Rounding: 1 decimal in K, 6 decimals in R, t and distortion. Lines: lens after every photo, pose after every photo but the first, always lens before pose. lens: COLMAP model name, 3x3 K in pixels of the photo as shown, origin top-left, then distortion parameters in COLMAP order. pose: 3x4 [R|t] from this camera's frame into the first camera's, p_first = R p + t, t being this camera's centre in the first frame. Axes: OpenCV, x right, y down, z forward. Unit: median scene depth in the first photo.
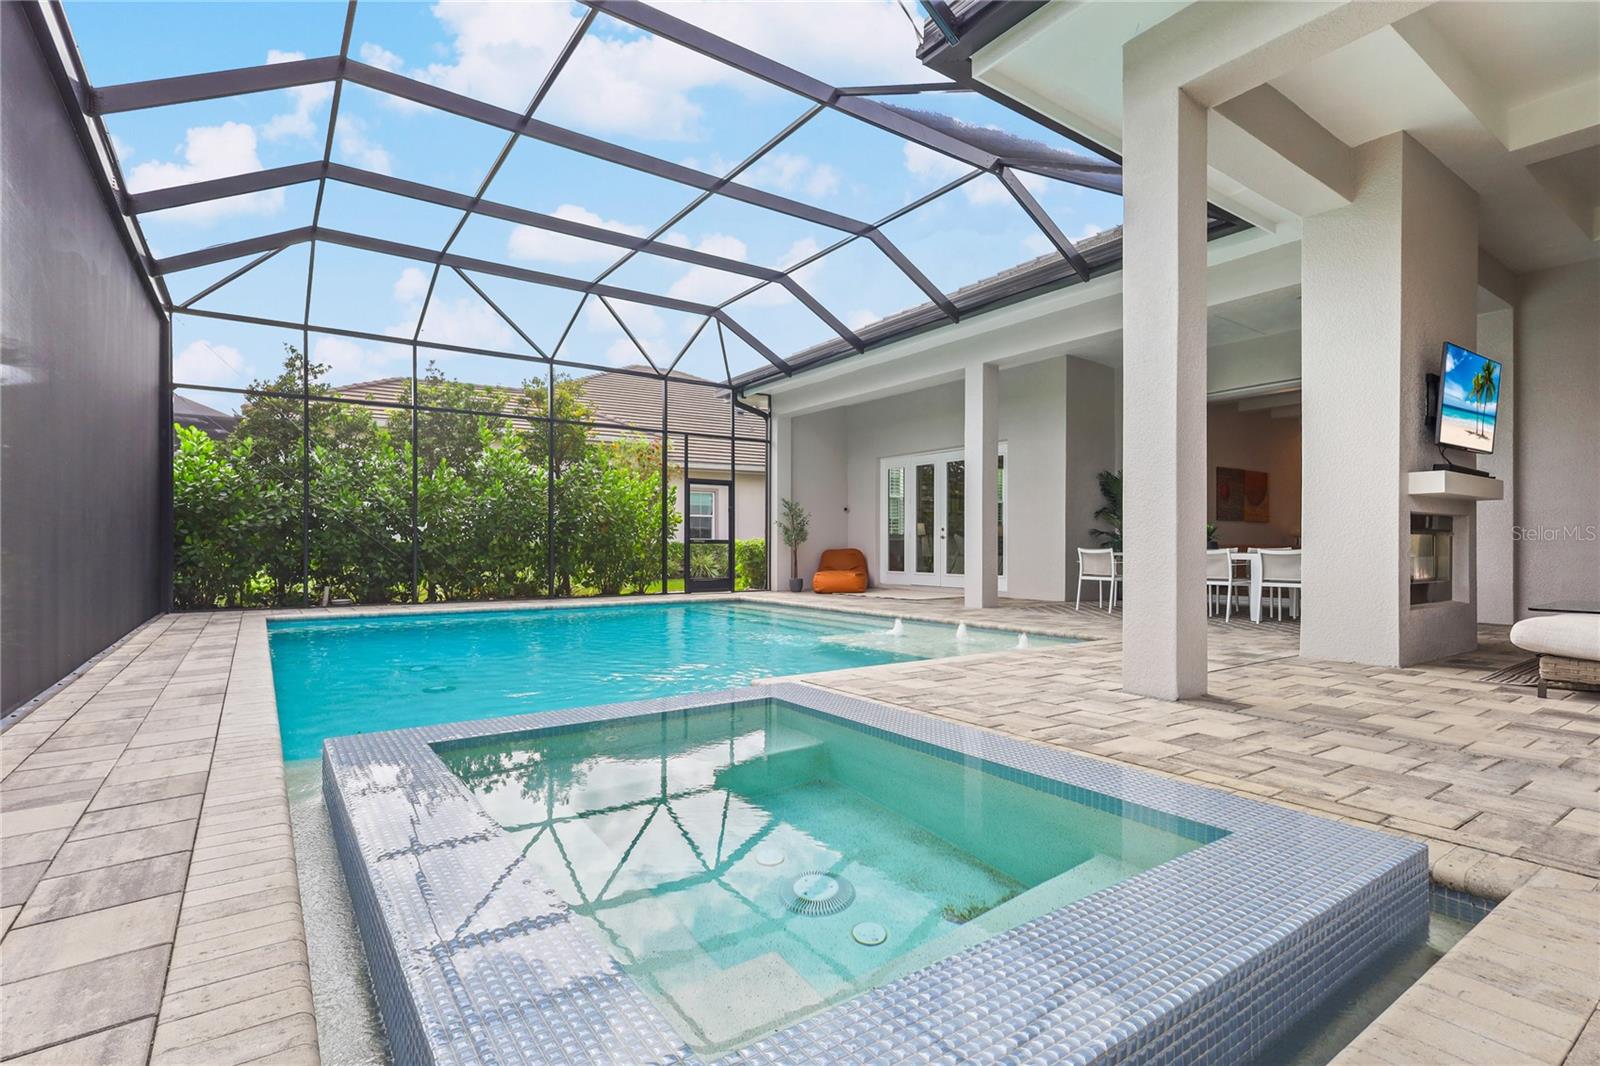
lens RADIAL K [[769.5, 0, 797.9], [0, 769.5, 548.7], [0, 0, 1]] dist [0.037085, -0.030458]
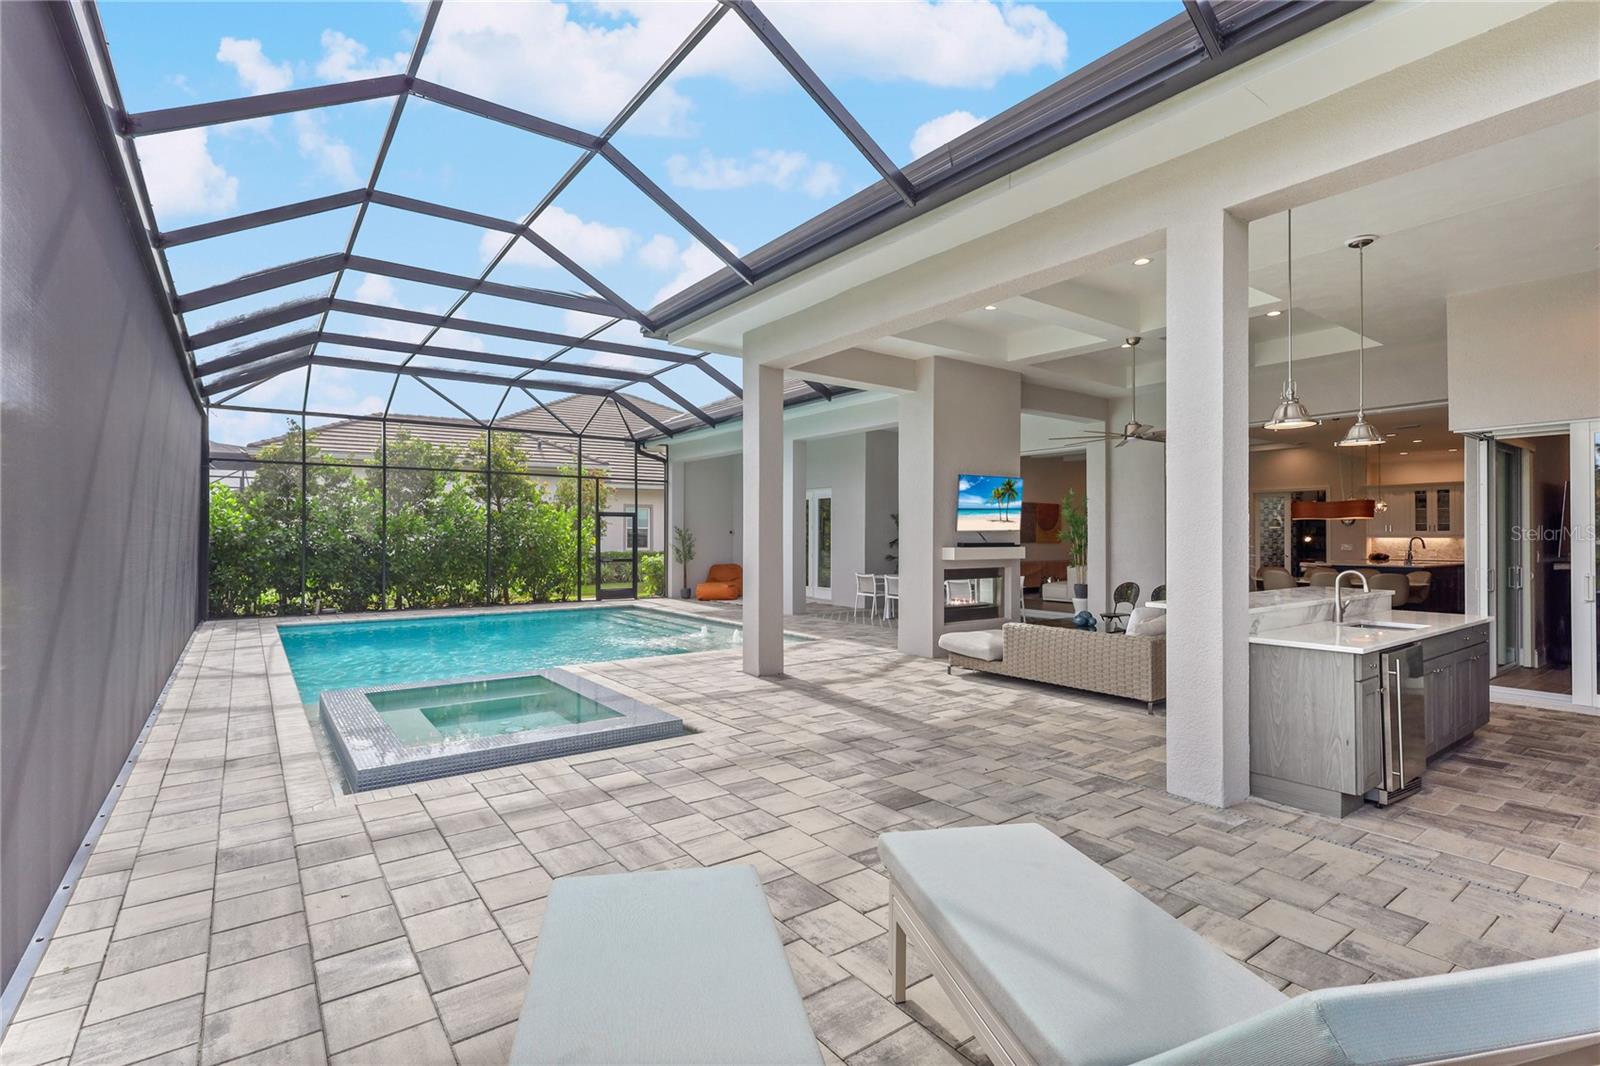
lens RADIAL K [[752.8, 0, 800.0], [0, 752.8, 533.0], [0, 0, 1]] dist [-0.002592, 0.000025]
pose [[0.999626, -0.005575, 0.026781, 0.177908], [0.006024, 0.999842, -0.016724, -0.036128], [-0.026683, 0.016879, 0.999501, -0.300189]]
